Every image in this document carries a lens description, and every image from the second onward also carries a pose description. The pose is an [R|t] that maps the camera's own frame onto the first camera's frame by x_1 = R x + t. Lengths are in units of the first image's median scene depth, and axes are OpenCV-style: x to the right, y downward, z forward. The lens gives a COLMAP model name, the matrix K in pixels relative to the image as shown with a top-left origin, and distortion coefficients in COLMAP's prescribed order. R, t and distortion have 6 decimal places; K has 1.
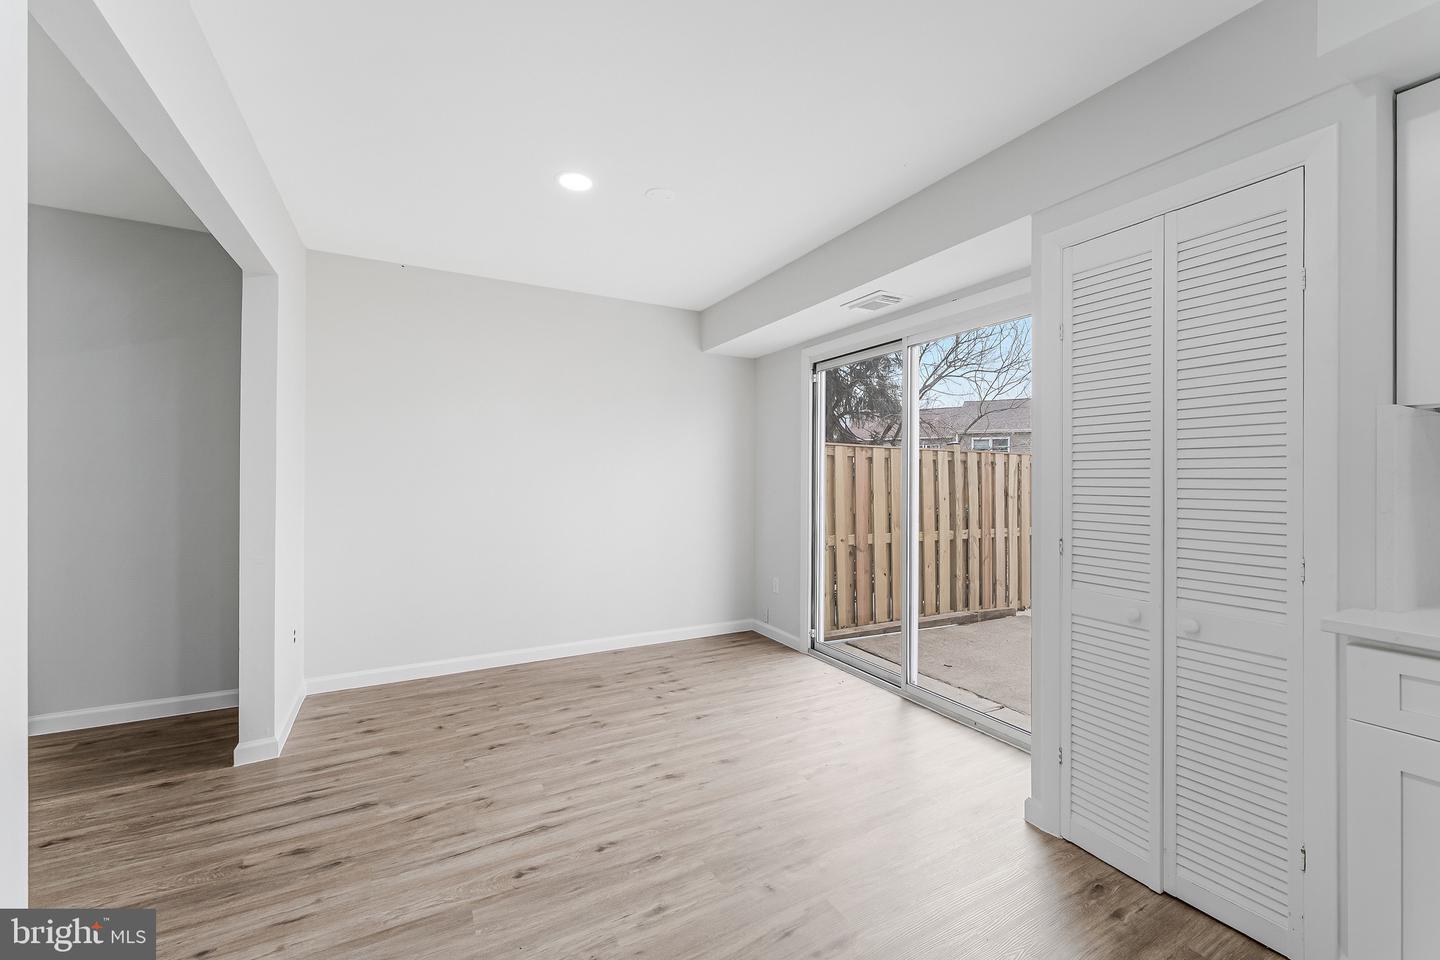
lens RADIAL K [[578.7, 0, 725.2], [0, 578.7, 474.5], [0, 0, 1]] dist [0.000871, -0.000204]
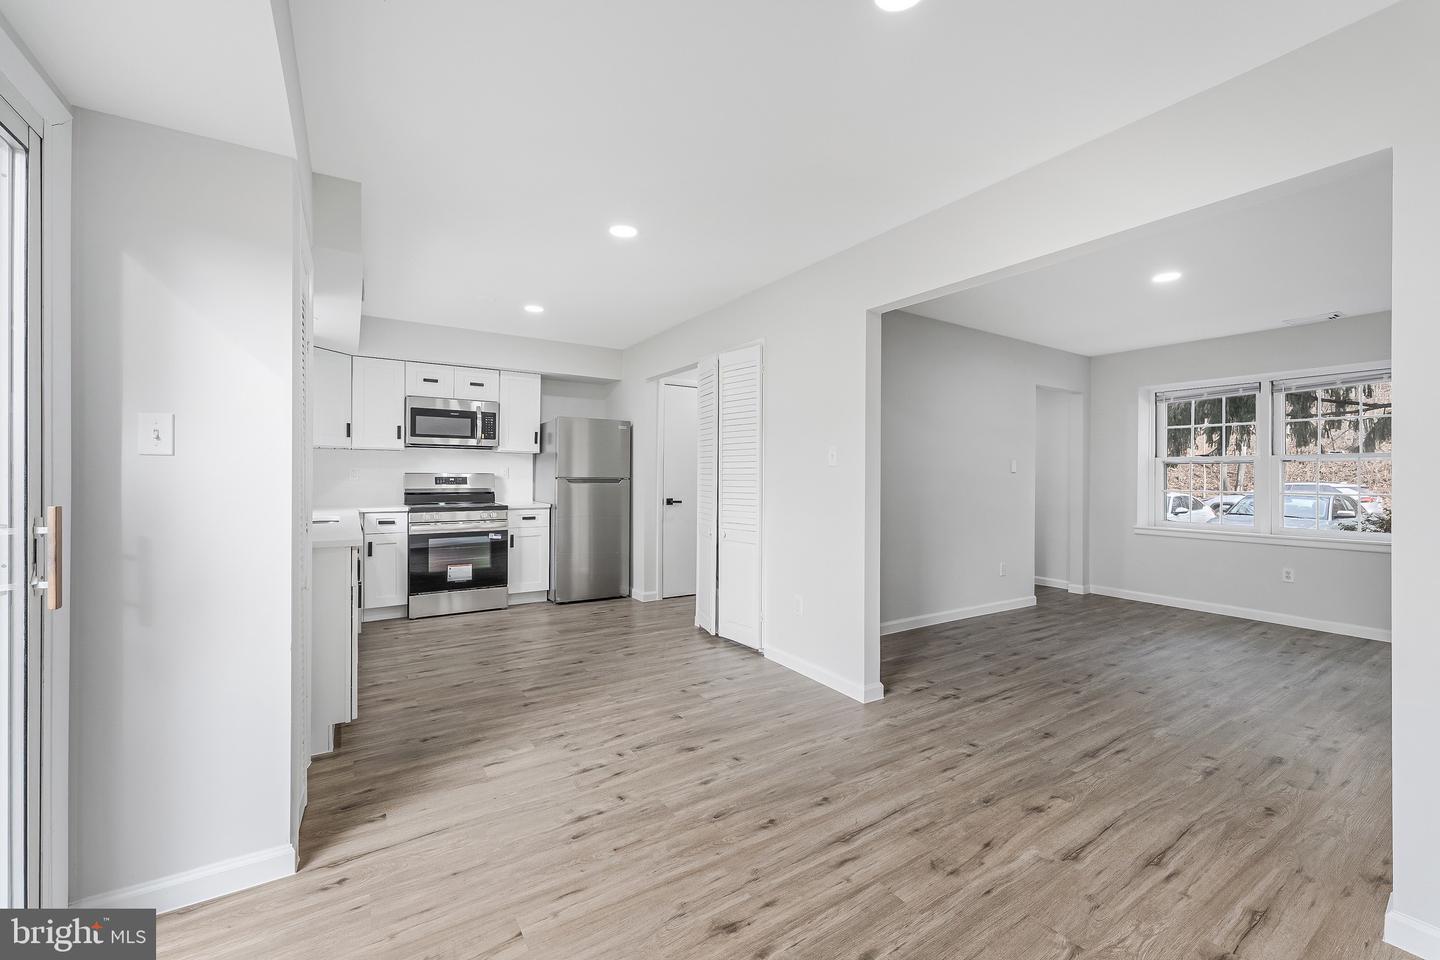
lens RADIAL K [[578.7, 0, 725.2], [0, 578.7, 474.5], [0, 0, 1]] dist [0.000871, -0.000204]
pose [[-0.997283, -0.009755, -0.073017, -0.039613], [-0.009919, 0.999949, 0.001872, 0.005688], [0.072995, 0.002591, -0.997329, 1.799380]]
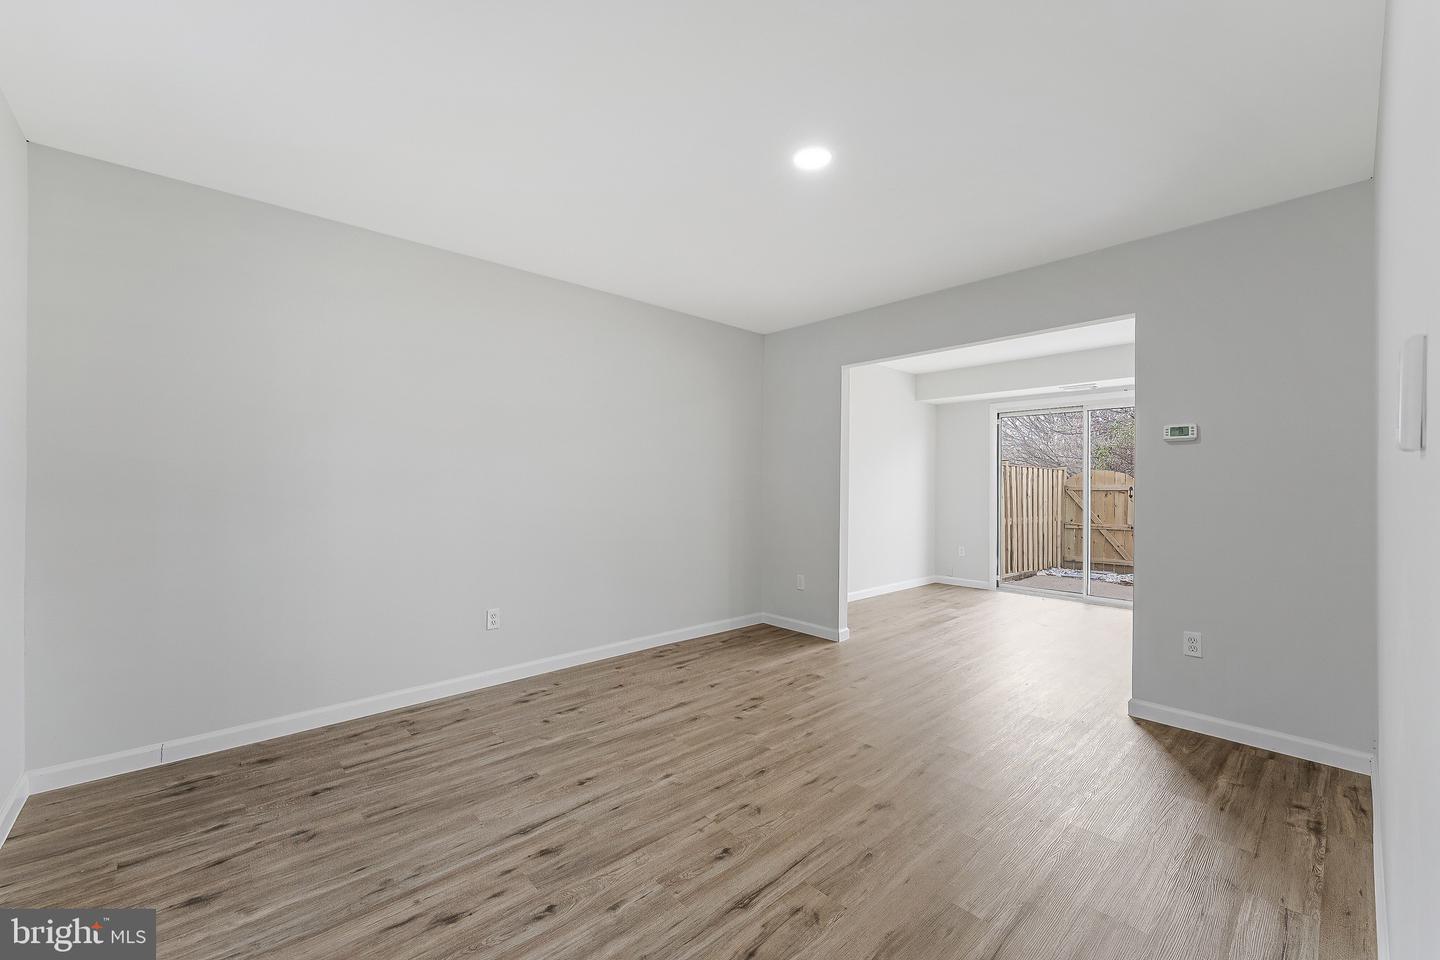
lens RADIAL K [[578.5, 0, 722.9], [0, 578.5, 471.3], [0, 0, 1]] dist [-0.001245, -0.000203]
pose [[0.971541, 0.007840, 0.236743, -1.831169], [-0.004466, 0.999881, -0.014783, 0.002090], [-0.236831, 0.013305, 0.971460, -0.750597]]
